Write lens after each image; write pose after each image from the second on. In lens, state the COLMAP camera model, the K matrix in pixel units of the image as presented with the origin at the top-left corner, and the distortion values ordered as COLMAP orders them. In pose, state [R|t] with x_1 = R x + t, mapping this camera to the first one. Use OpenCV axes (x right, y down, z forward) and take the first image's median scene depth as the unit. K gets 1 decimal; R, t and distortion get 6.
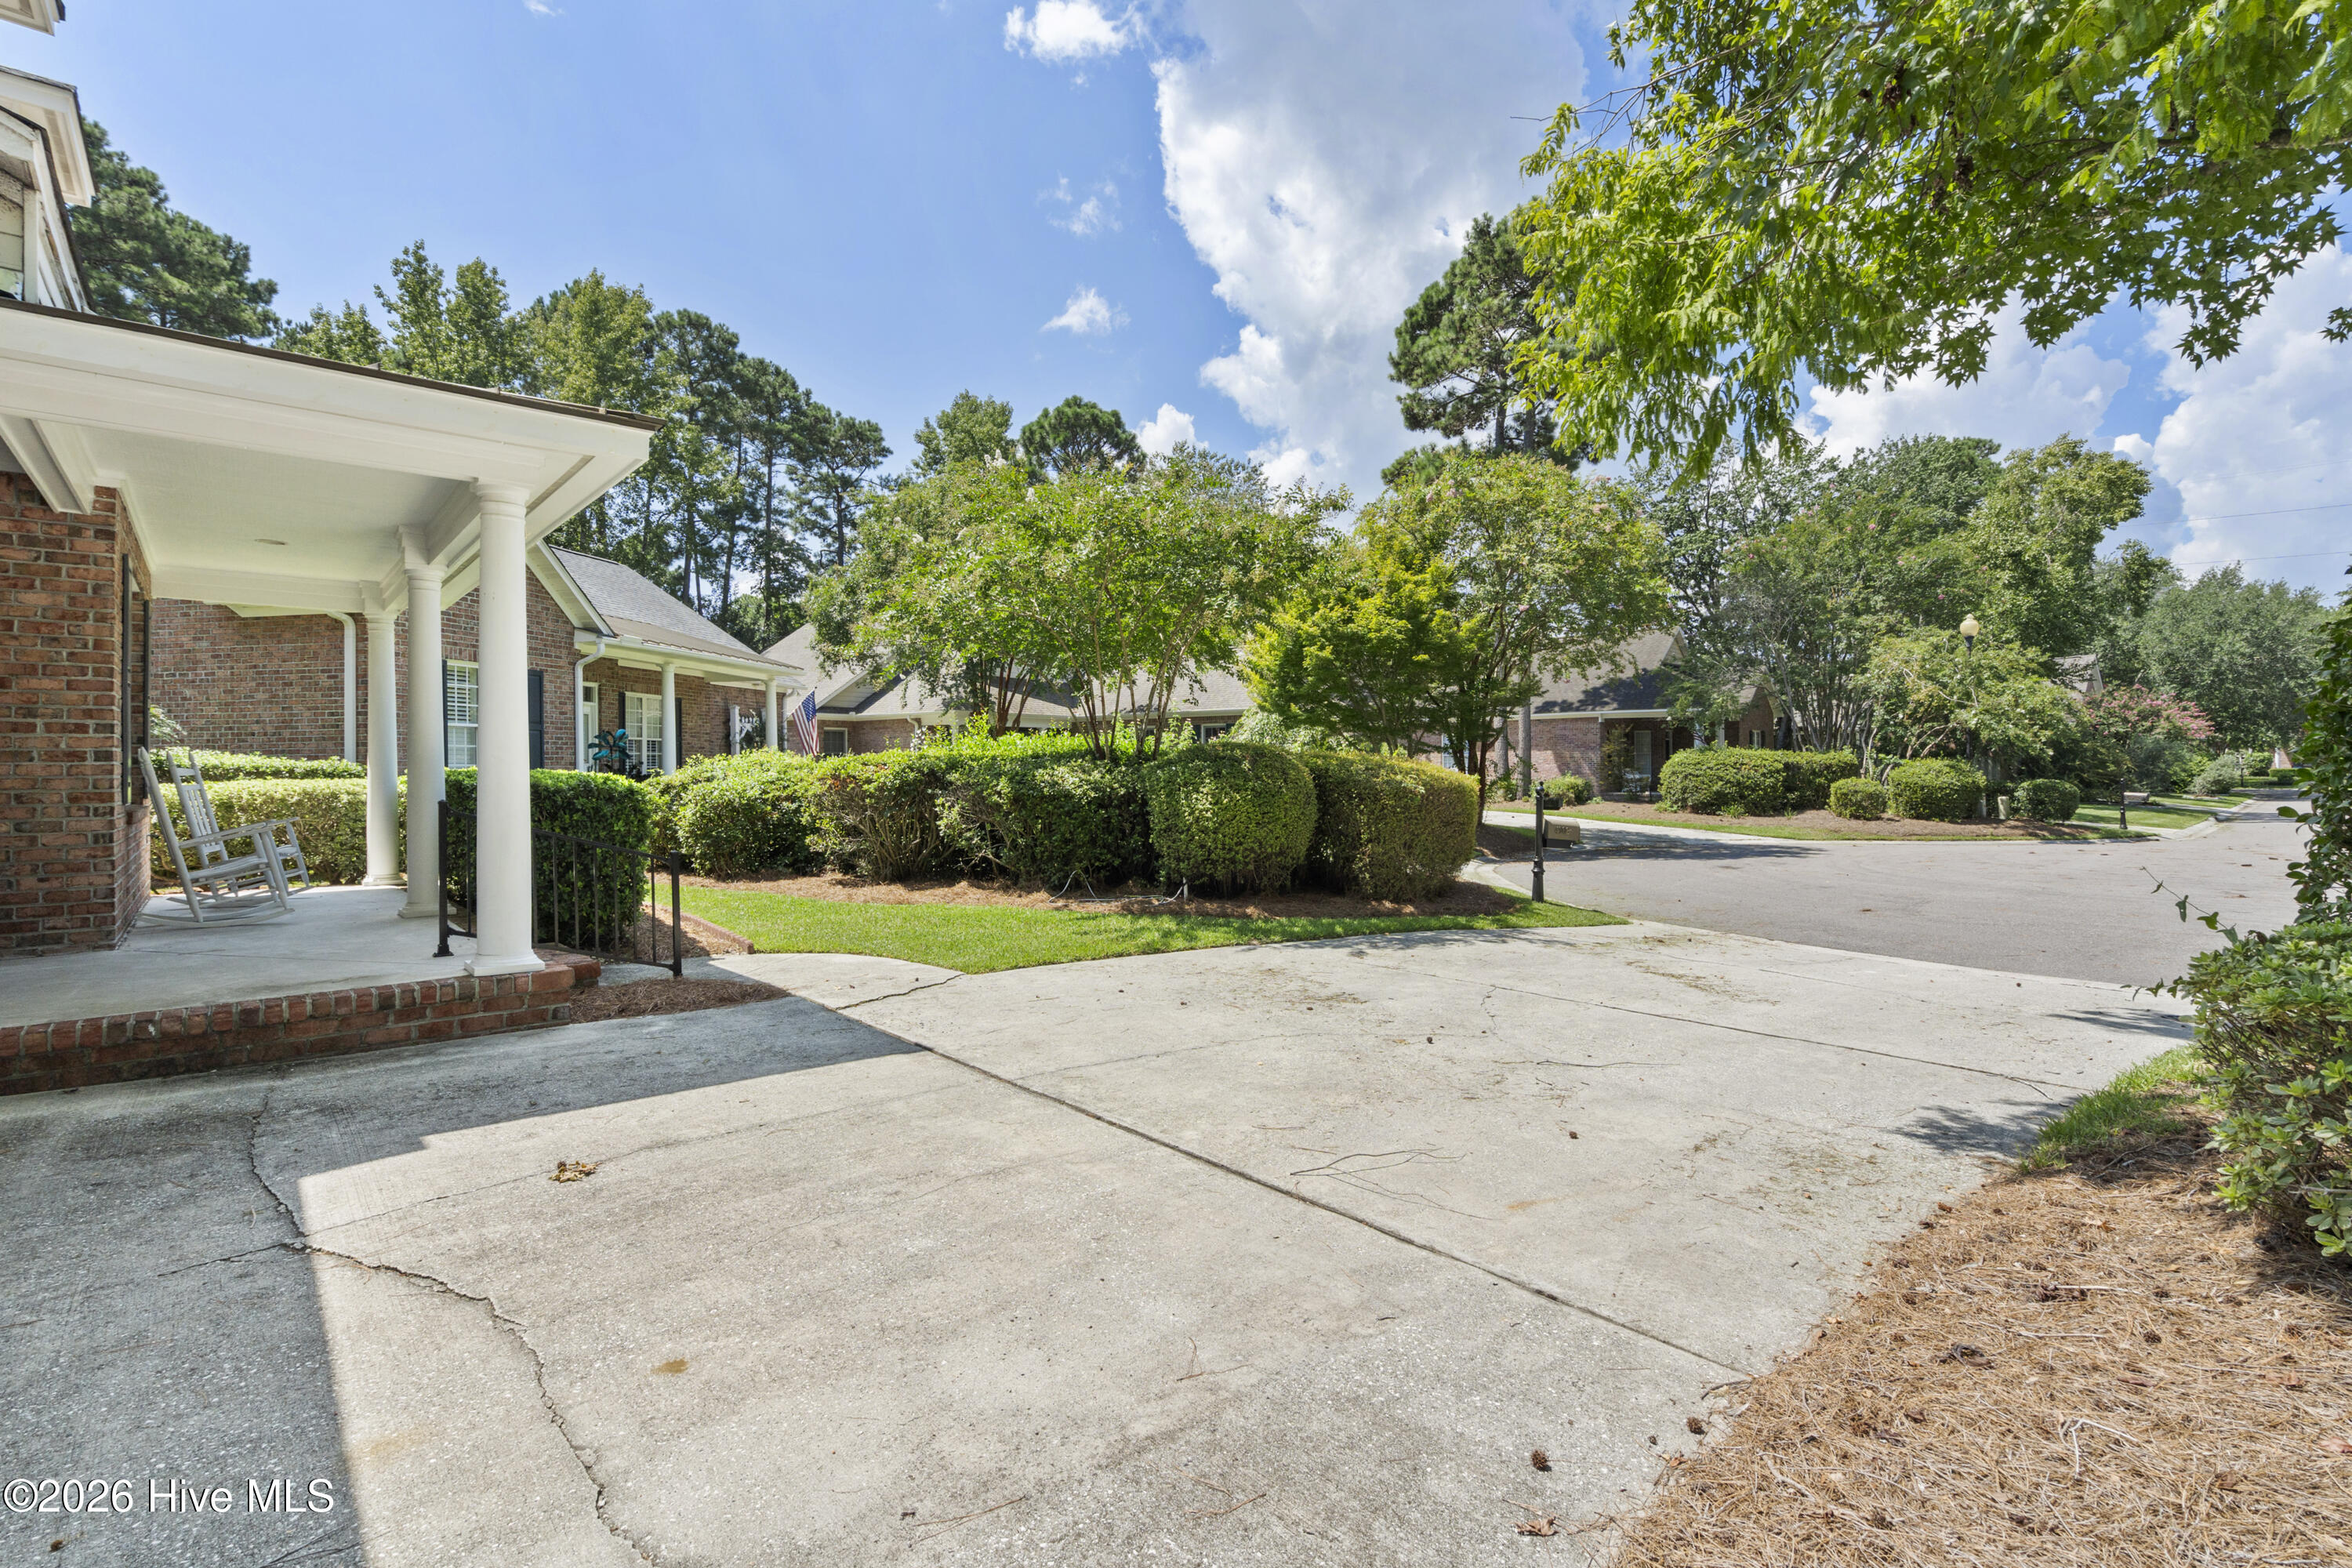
lens RADIAL K [[1064.7, 0, 1204.2], [0, 1064.7, 765.9], [0, 0, 1]] dist [-0.000458, -0.000221]
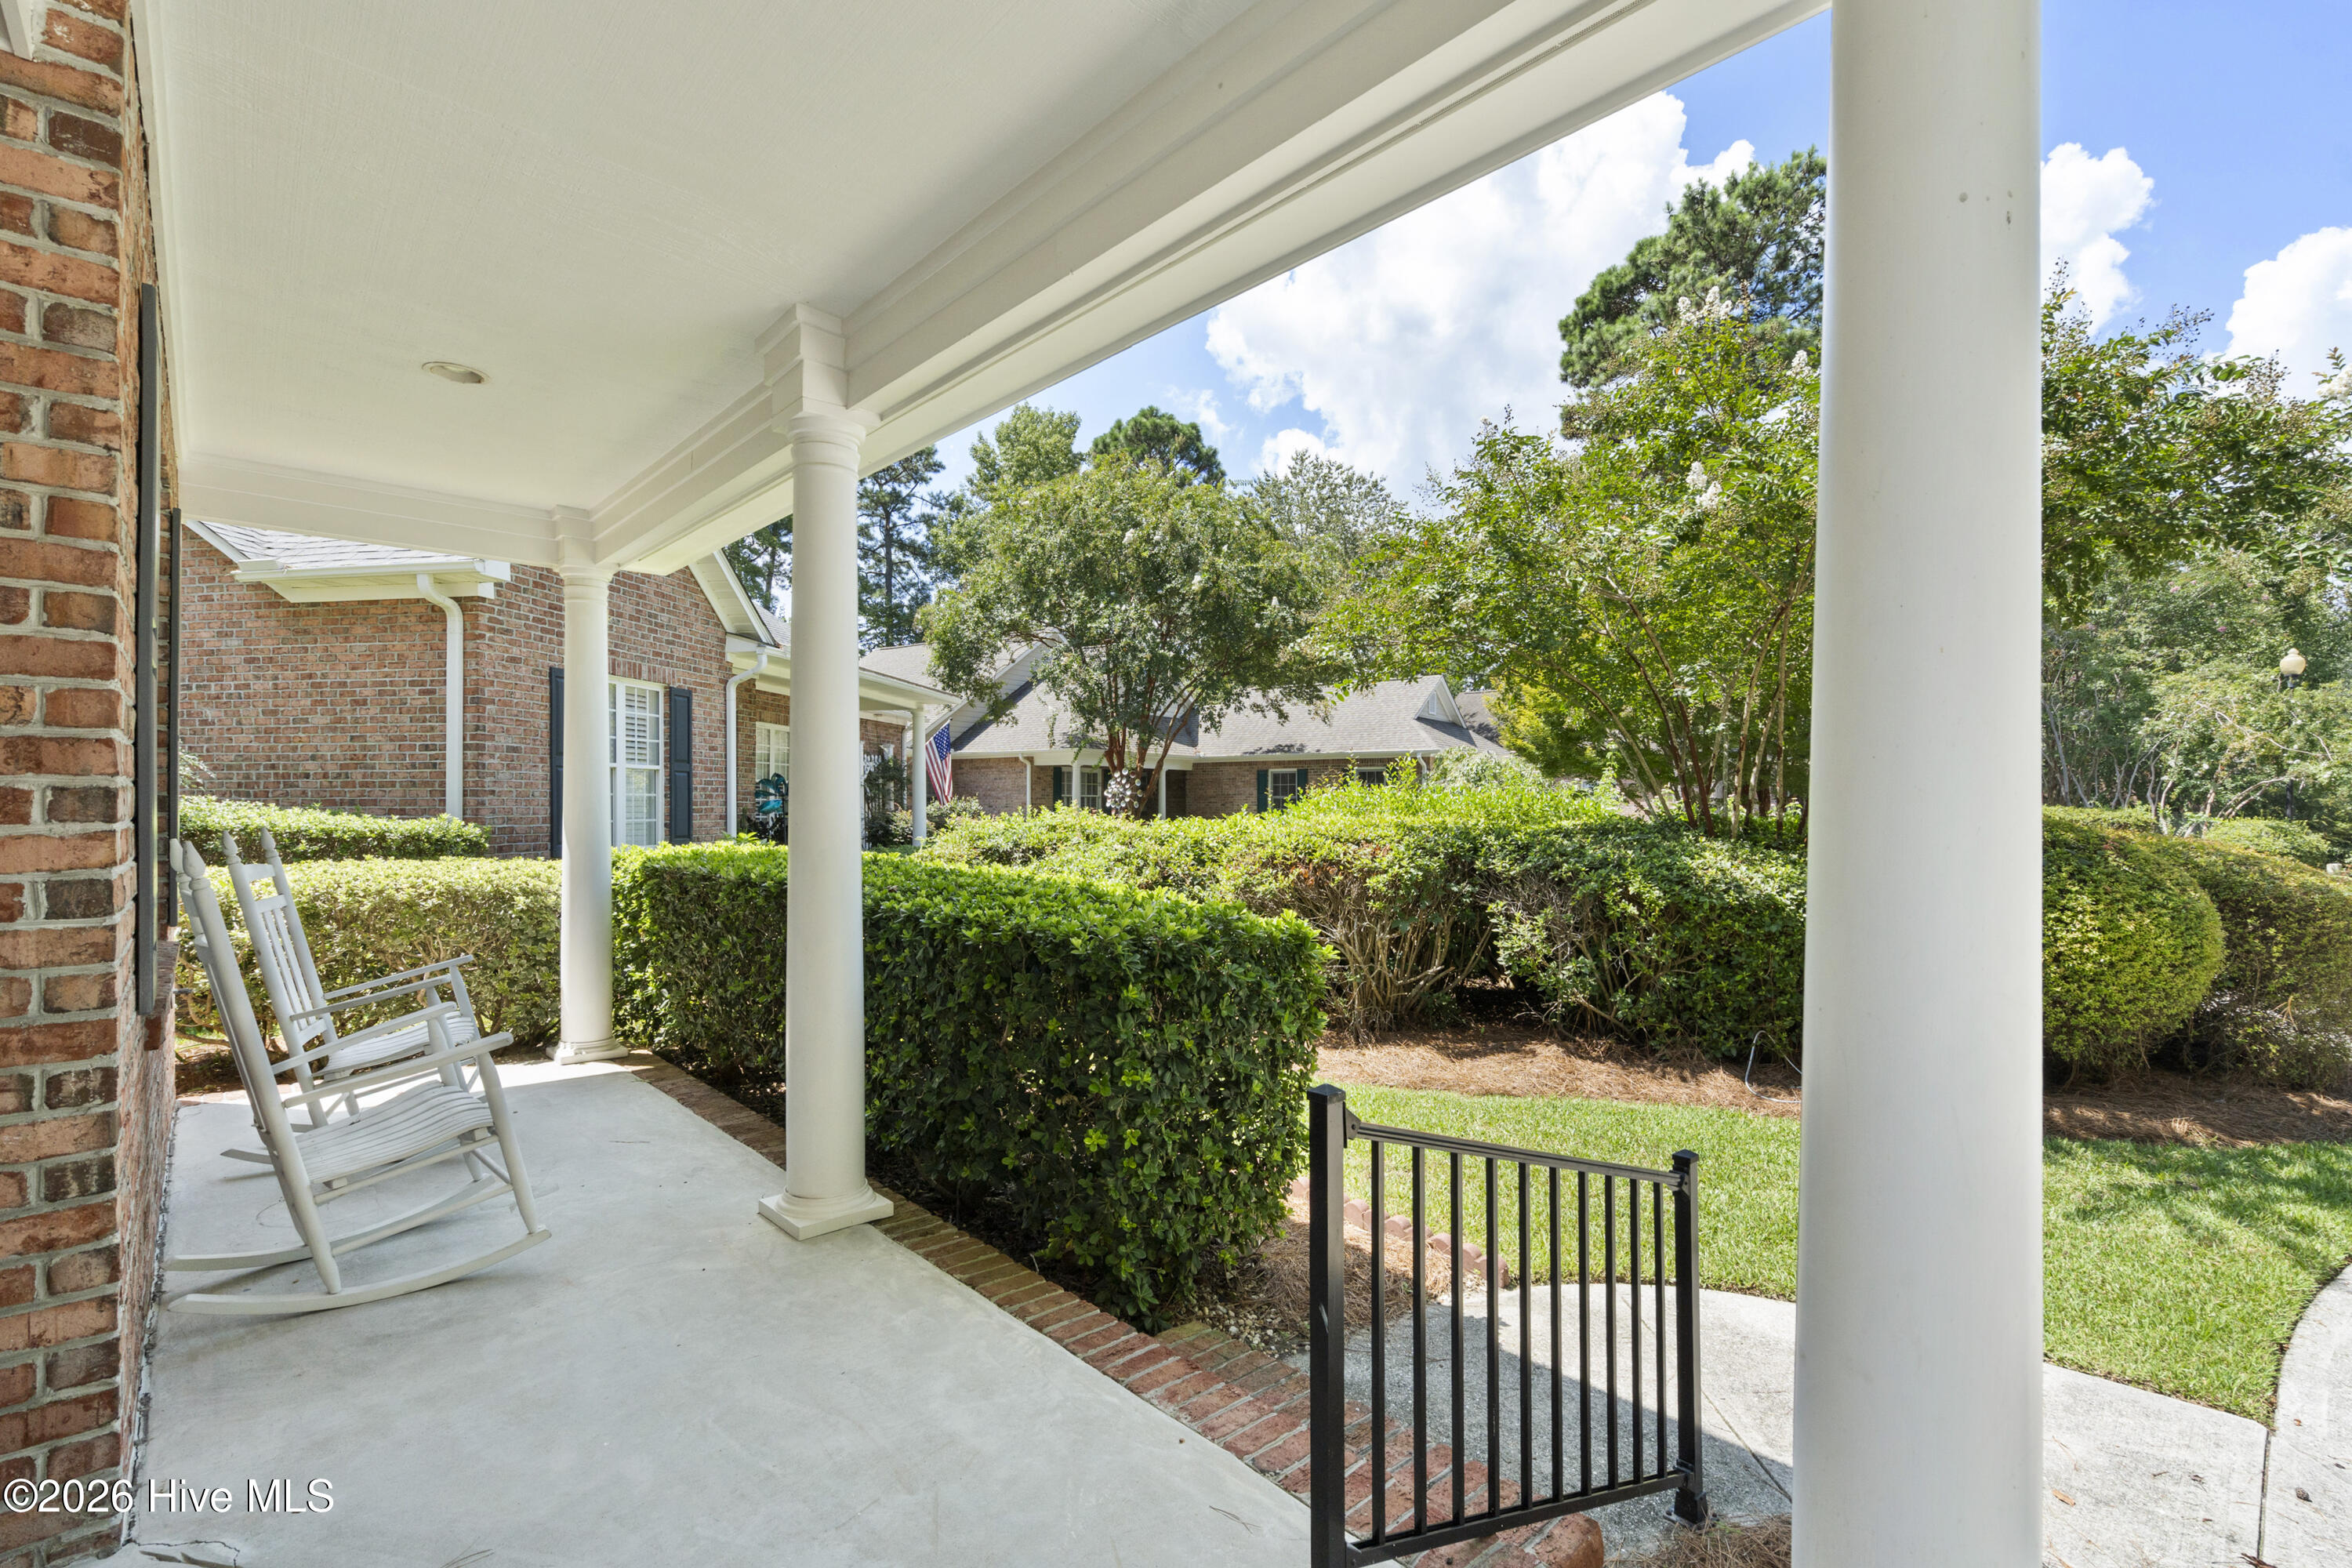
lens RADIAL K [[1045.9, 0, 1178.7], [0, 1045.9, 813.1], [0, 0, 1]] dist [0.000819, -0.000729]
pose [[0.999929, 0.010653, 0.005432, -0.279001], [-0.010701, 0.999903, 0.008921, -0.014658], [-0.005336, -0.008979, 0.999945, 0.270178]]
